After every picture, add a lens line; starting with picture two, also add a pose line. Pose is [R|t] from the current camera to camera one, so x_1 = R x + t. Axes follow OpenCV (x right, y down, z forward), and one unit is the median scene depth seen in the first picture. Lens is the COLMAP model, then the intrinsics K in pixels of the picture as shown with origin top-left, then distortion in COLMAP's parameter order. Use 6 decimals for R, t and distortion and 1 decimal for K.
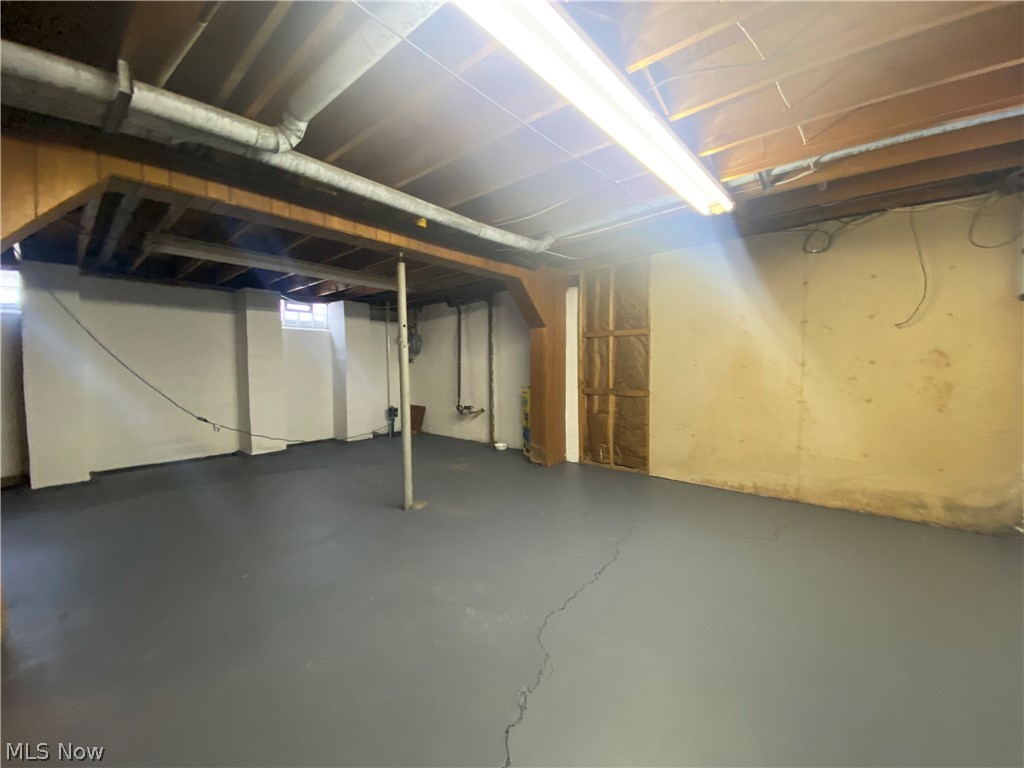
lens RADIAL K [[418.5, 0, 507.2], [0, 418.5, 383.2], [0, 0, 1]] dist [0.041259, -0.035588]
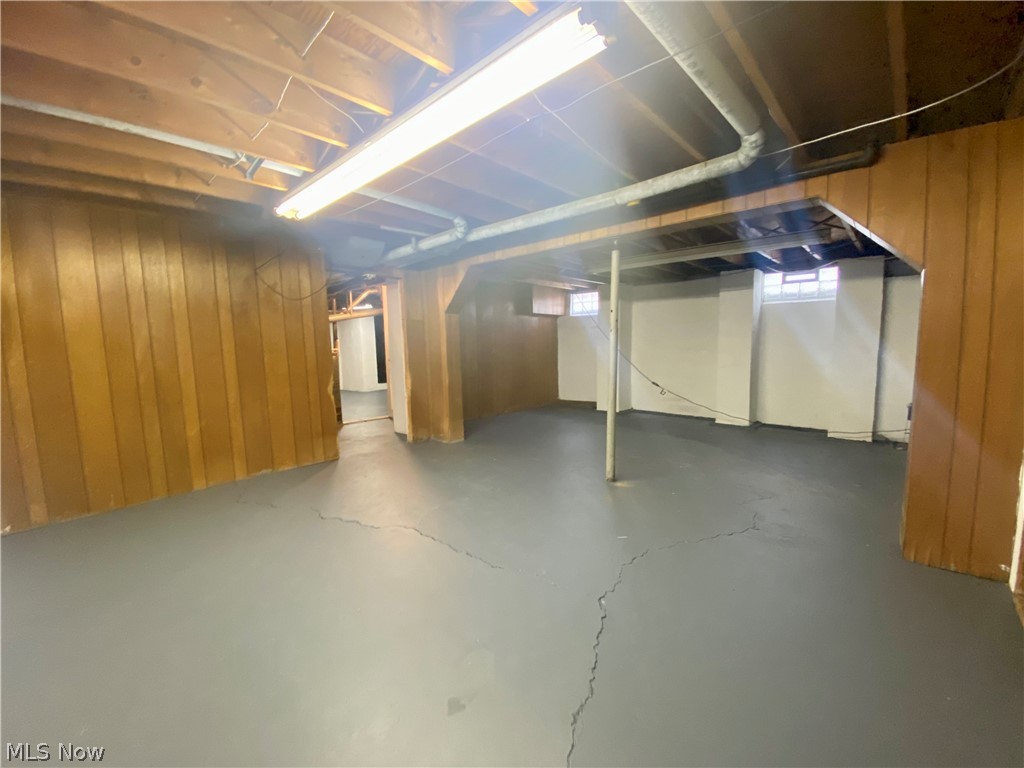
lens RADIAL K [[418.5, 0, 507.2], [0, 418.5, 383.2], [0, 0, 1]] dist [0.041259, -0.035588]
pose [[-0.037233, 0.103698, -0.993912, 0.626762], [-0.030144, 0.994032, 0.104839, -0.043137], [0.998852, 0.033864, -0.033885, 0.578632]]
